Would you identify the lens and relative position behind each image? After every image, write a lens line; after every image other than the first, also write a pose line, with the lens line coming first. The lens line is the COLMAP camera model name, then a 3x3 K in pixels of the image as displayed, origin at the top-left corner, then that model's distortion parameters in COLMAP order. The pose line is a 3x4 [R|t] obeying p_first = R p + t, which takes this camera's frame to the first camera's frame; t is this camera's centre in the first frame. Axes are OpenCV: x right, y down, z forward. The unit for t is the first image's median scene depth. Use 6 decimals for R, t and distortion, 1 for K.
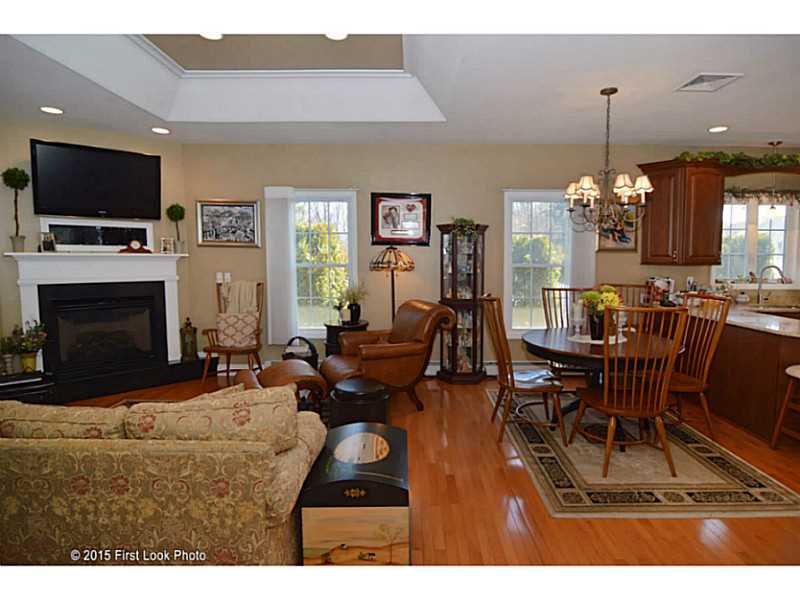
lens RADIAL K [[411.1, 0, 402.2], [0, 411.1, 282.6], [0, 0, 1]] dist [-0.028002, -0.000902]
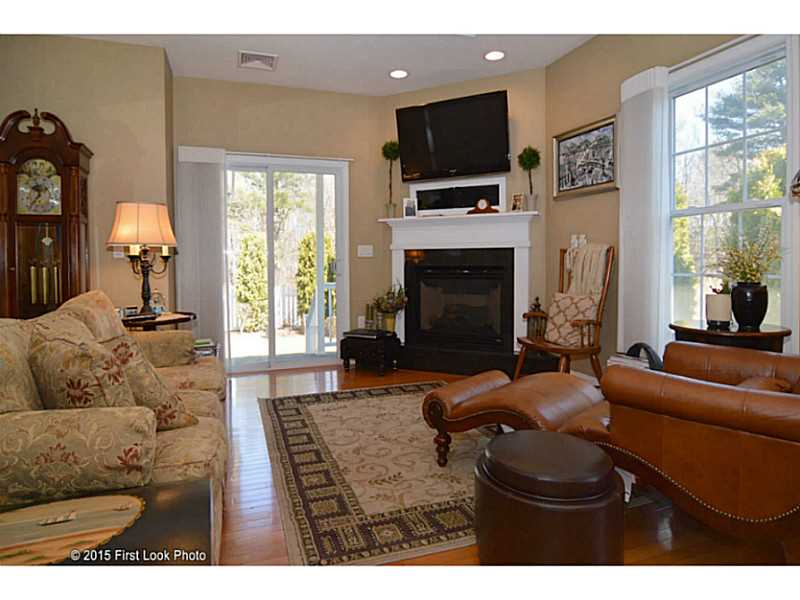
lens RADIAL K [[459.4, 0, 429.3], [0, 459.4, 272.0], [0, 0, 1]] dist [0.004005, -0.010955]
pose [[0.365481, 0.008285, -0.930782, 0.191346], [-0.049308, 0.998729, -0.010471, 0.061507], [0.929512, 0.049722, 0.365425, 0.527594]]
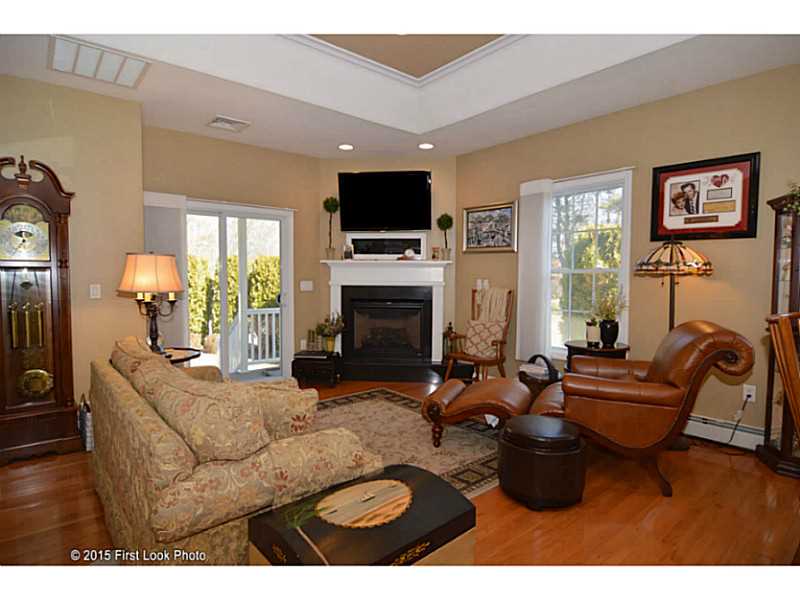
lens RADIAL K [[411.1, 0, 405.6], [0, 411.1, 292.0], [0, 0, 1]] dist [-0.028002, -0.000902]
pose [[0.661738, 0.026383, -0.749270, 0.185860], [-0.042914, 0.999075, -0.002721, 0.018040], [0.748506, 0.033954, 0.662259, 0.230827]]
